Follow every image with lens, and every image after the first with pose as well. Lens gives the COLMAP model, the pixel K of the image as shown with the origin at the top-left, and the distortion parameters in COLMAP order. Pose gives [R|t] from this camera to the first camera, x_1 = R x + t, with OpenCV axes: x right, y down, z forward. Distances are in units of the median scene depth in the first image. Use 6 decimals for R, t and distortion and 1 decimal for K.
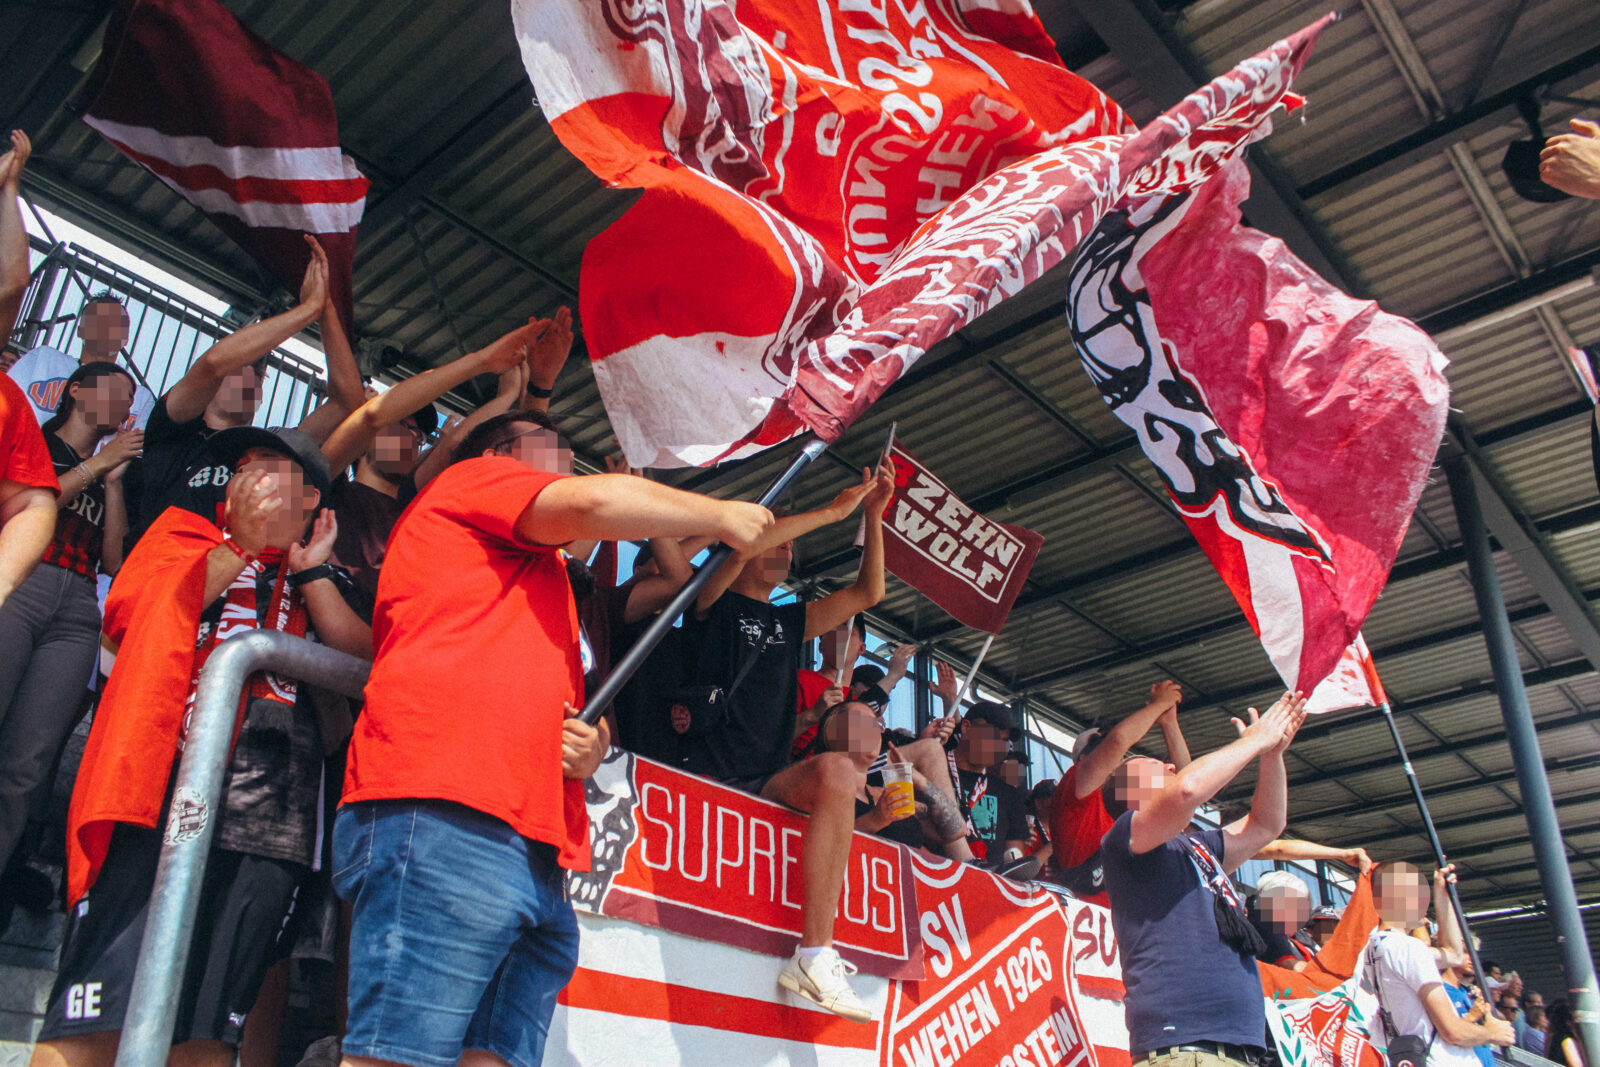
lens RADIAL K [[1339.5, 0, 800.0], [0, 1339.5, 533.5], [0, 0, 1]] dist [-0.082325, 0.011218]
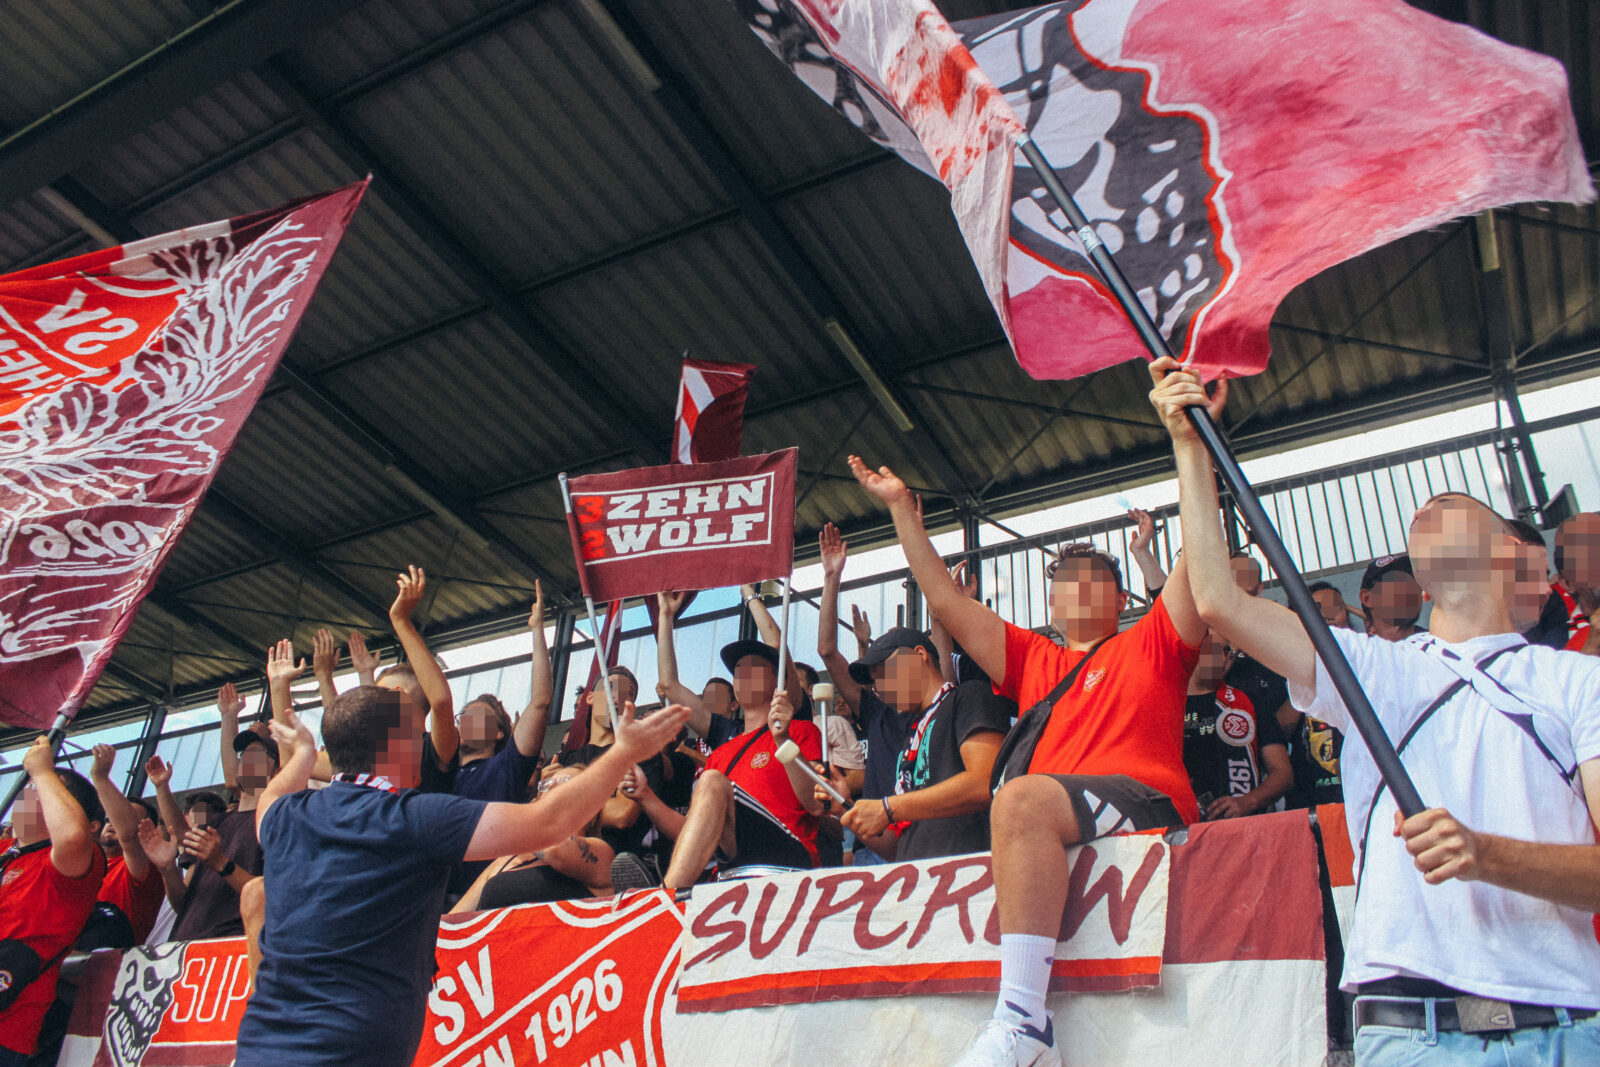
lens RADIAL K [[1339.5, 0, 800.0], [0, 1339.5, 533.5], [0, 0, 1]] dist [-0.082325, 0.011218]
pose [[0.199839, -0.516532, -0.832622, 1.029738], [0.409627, 0.815983, -0.407894, 0.485864], [0.890095, -0.259551, 0.374651, 0.909201]]
